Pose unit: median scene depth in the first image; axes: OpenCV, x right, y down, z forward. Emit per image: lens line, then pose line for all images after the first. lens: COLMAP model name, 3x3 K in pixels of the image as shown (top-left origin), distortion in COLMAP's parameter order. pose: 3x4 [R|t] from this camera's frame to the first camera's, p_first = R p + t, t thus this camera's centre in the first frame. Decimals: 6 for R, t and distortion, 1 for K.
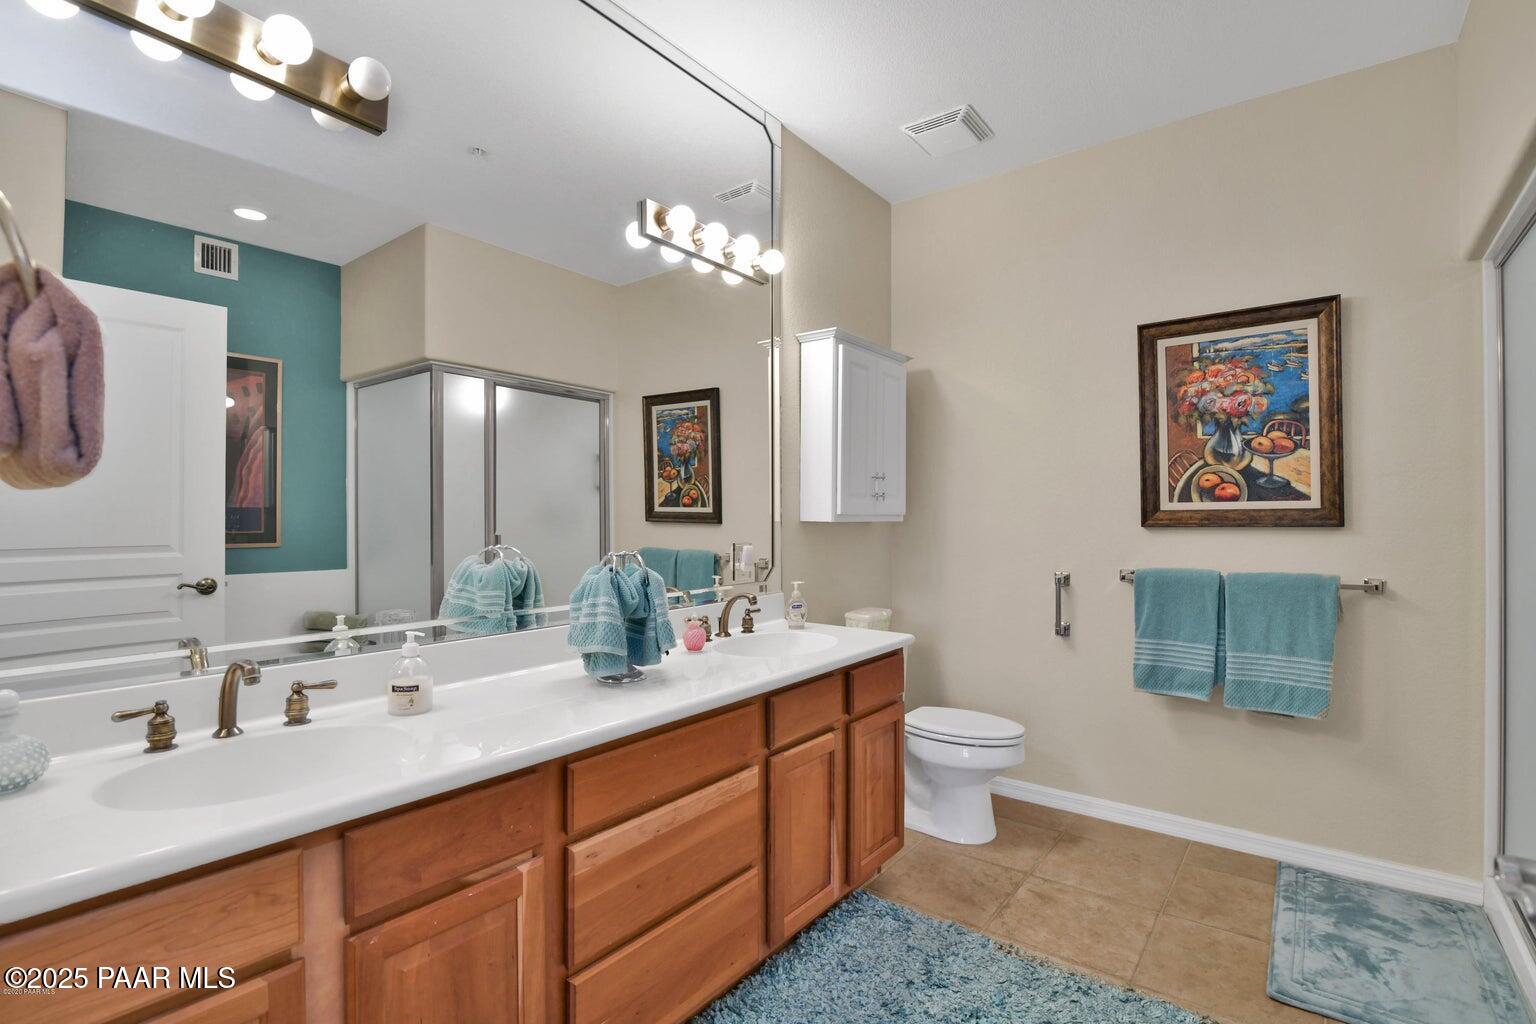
lens RADIAL K [[737.1, 0, 772.1], [0, 737.1, 512.1], [0, 0, 1]] dist [-0.017839, -0.000212]
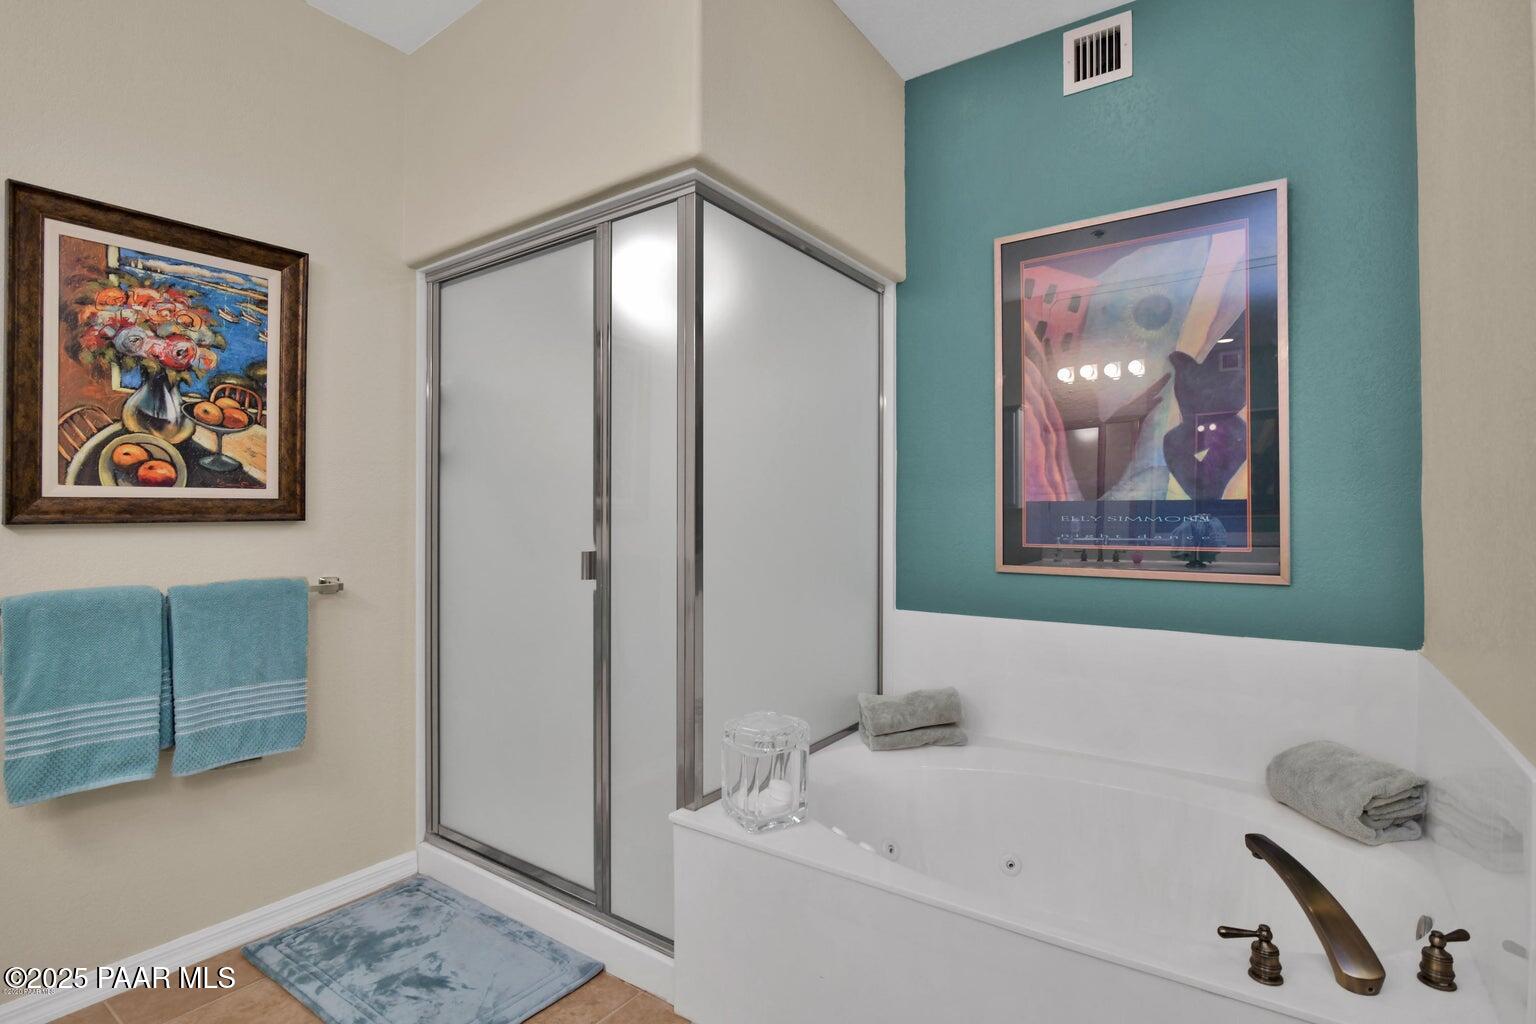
lens RADIAL K [[737.1, 0, 774.0], [0, 737.1, 511.4], [0, 0, 1]] dist [-0.017839, -0.000212]
pose [[-0.051411, 0.005745, 0.998661, -0.111158], [-0.004236, 0.999973, -0.005971, 0.011381], [-0.998669, -0.004538, -0.051385, 0.451871]]
